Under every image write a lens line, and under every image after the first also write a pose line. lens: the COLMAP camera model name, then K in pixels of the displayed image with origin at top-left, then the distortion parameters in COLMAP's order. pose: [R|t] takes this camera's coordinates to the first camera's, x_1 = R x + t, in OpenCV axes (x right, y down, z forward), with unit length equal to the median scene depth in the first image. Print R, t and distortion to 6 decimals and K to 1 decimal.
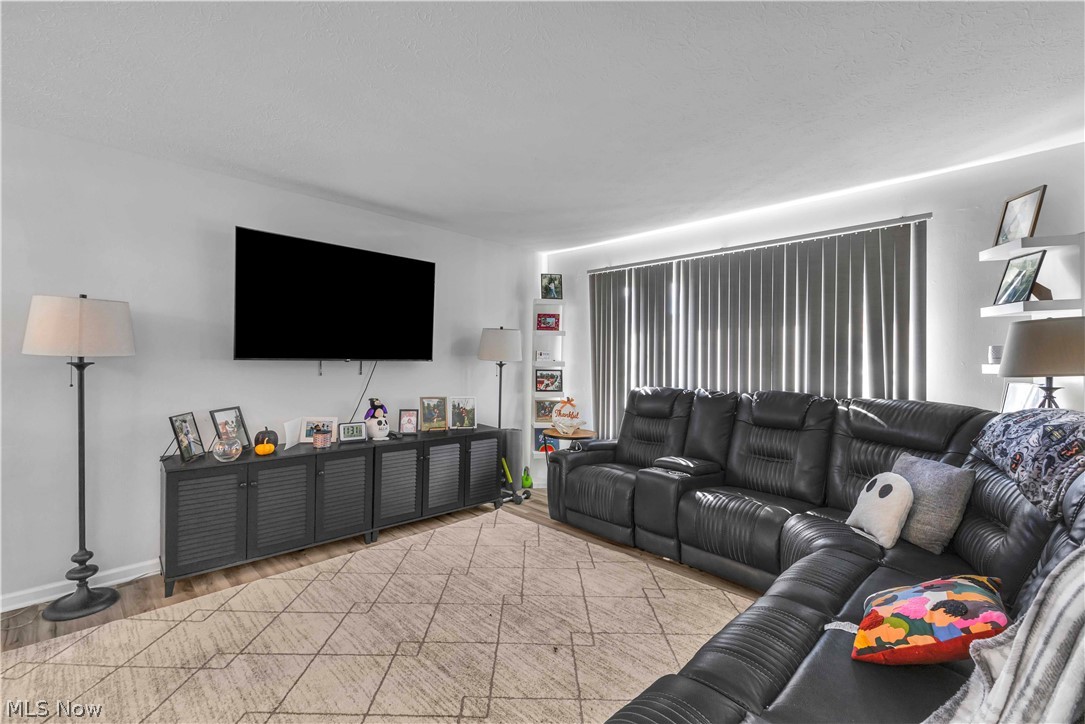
lens RADIAL K [[444.2, 0, 542.5], [0, 444.2, 362.0], [0, 0, 1]] dist [0.000063, 0.000038]
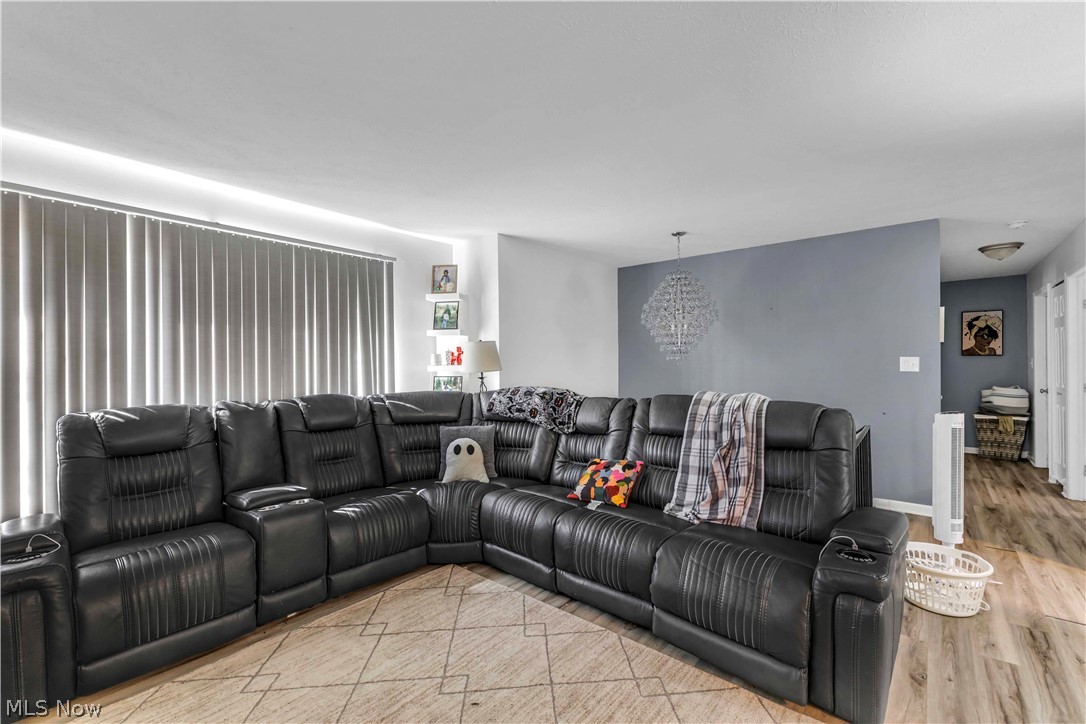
lens RADIAL K [[465.8, 0, 543.0], [0, 465.8, 362.0], [0, 0, 1]] dist [-0.000707, -0.000324]
pose [[-0.082968, -0.006839, 0.996529, -0.559739], [0.006298, 0.999953, 0.007387, -0.013806], [-0.996532, 0.006889, -0.082921, 0.584512]]
